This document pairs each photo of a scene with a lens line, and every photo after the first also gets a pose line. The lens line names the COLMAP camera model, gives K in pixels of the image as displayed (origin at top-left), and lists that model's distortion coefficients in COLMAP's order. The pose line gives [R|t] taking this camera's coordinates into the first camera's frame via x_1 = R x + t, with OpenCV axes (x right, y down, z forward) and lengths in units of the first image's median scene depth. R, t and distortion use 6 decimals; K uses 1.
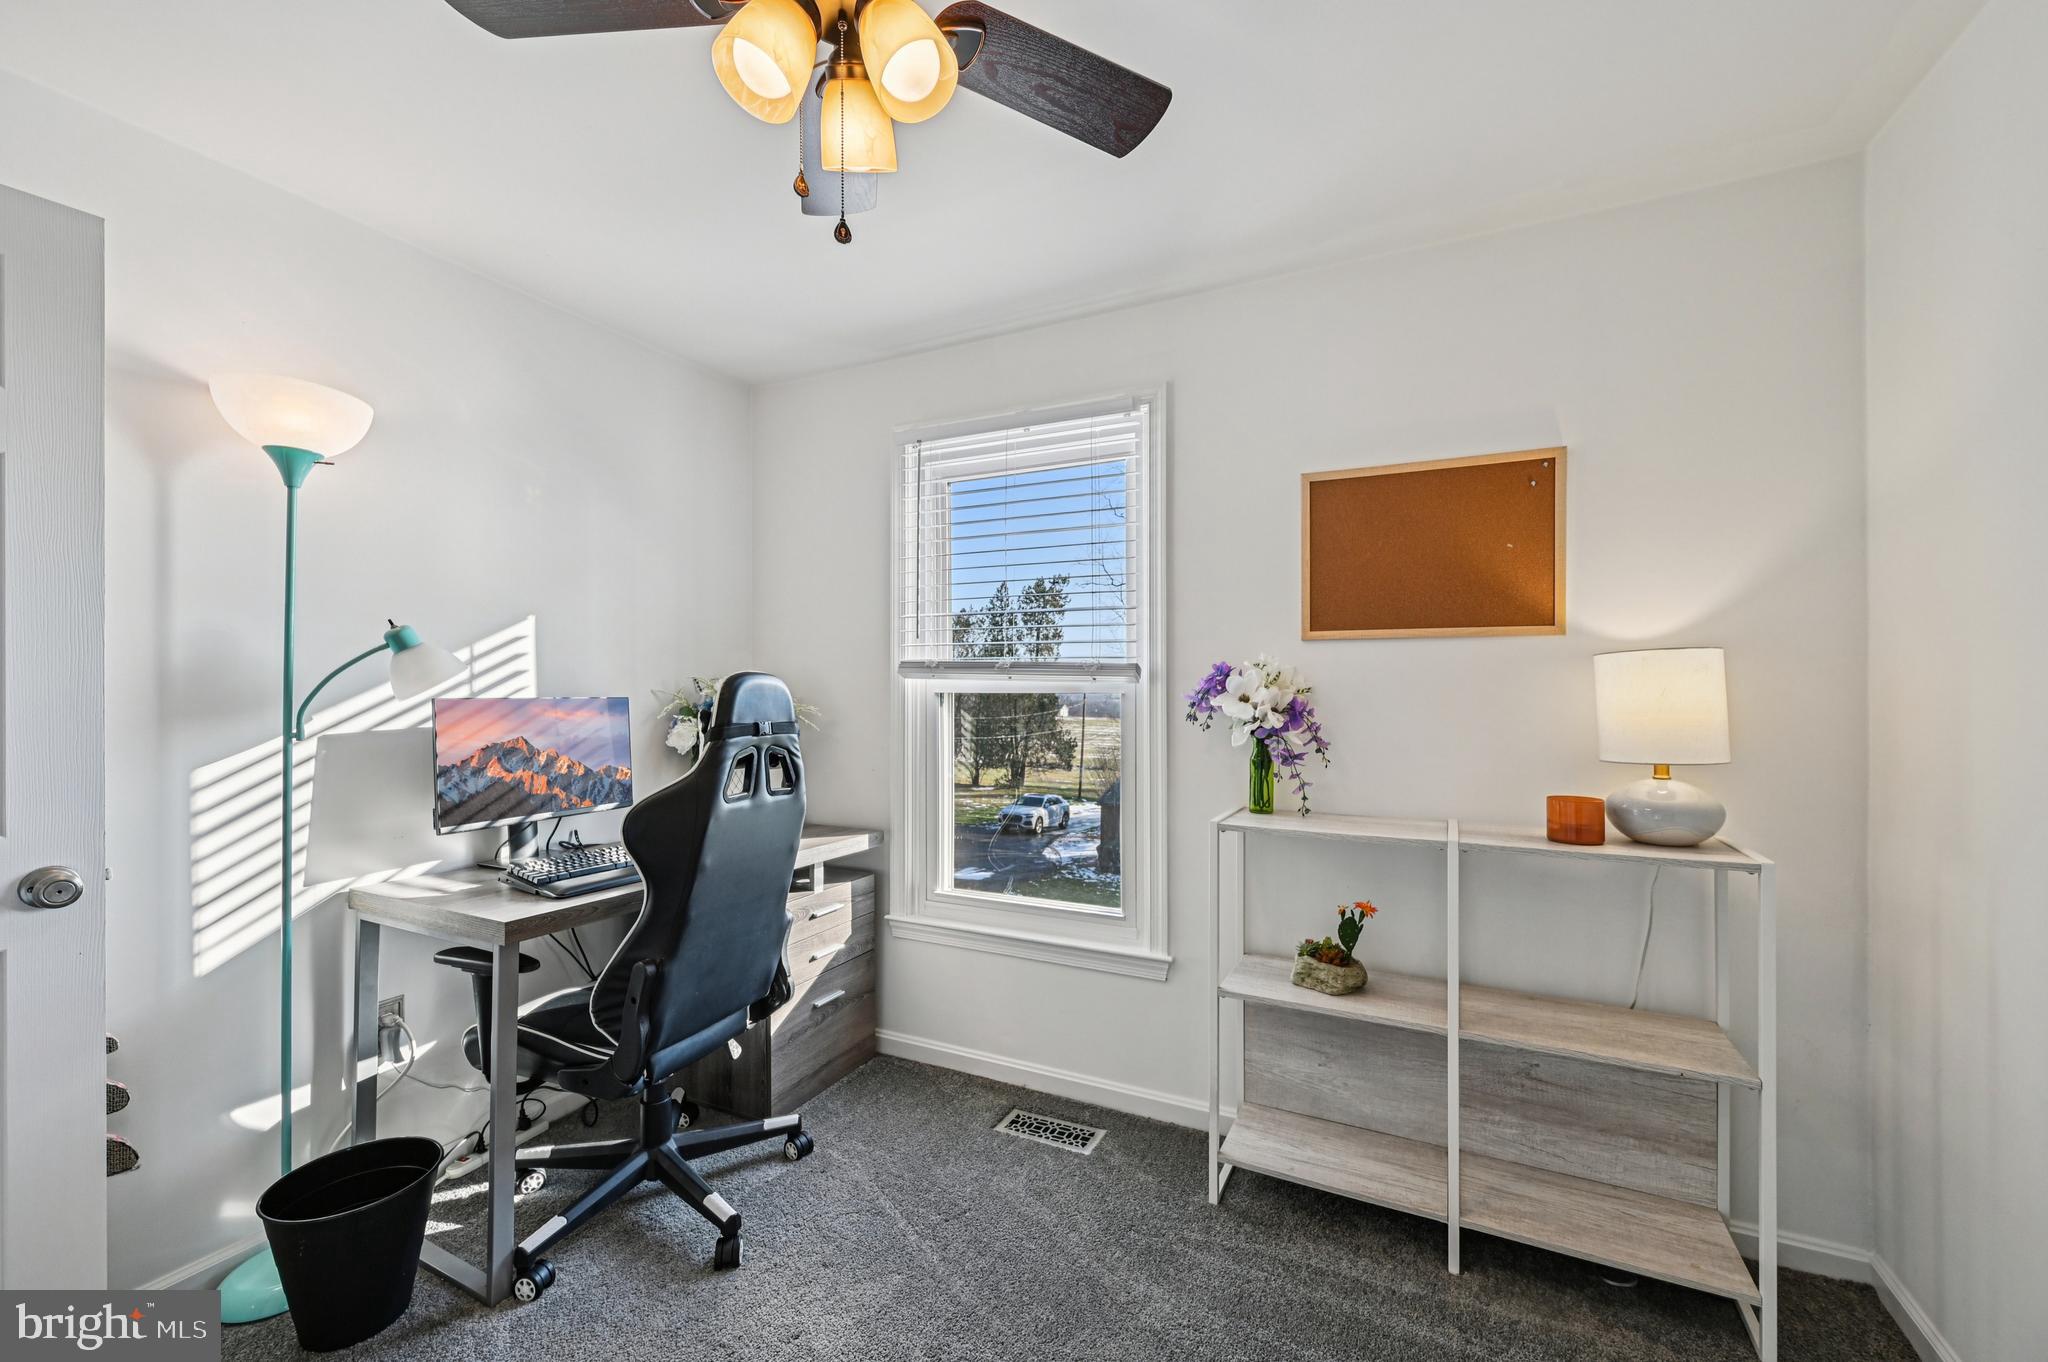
lens RADIAL K [[804.4, 0, 1033.8], [0, 804.4, 690.9], [0, 0, 1]] dist [-0.000522, 0.000000]
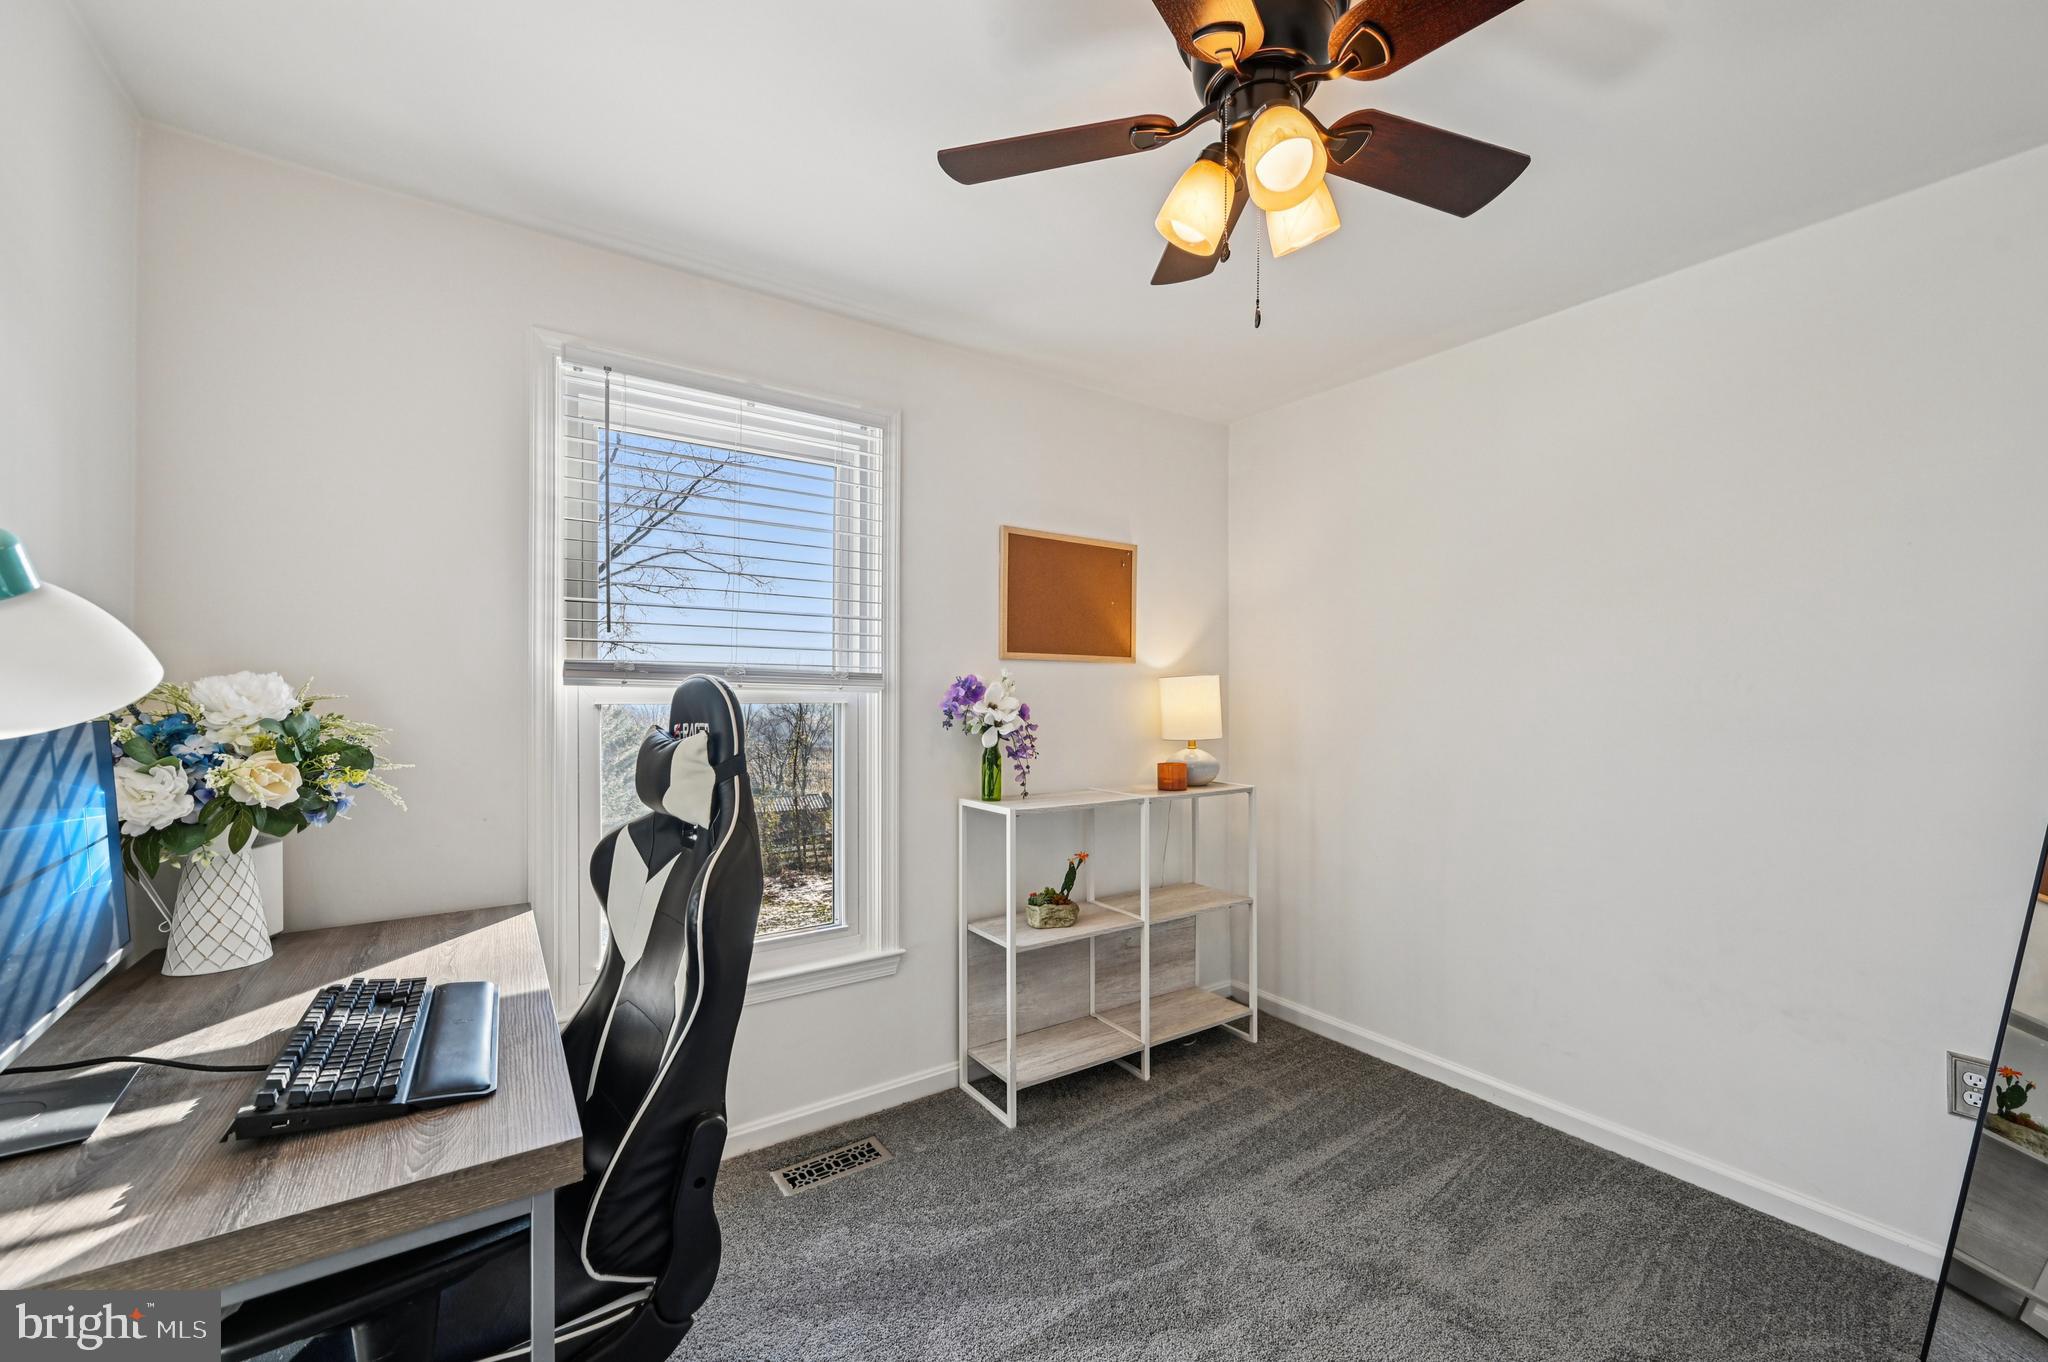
lens RADIAL K [[804.4, 0, 1033.8], [0, 804.4, 690.9], [0, 0, 1]] dist [-0.000522, 0.000000]
pose [[0.486050, 0.003675, 0.873923, -0.736304], [-0.000974, 0.999993, -0.003663, -0.009038], [-0.873930, 0.000929, 0.486050, 0.352588]]
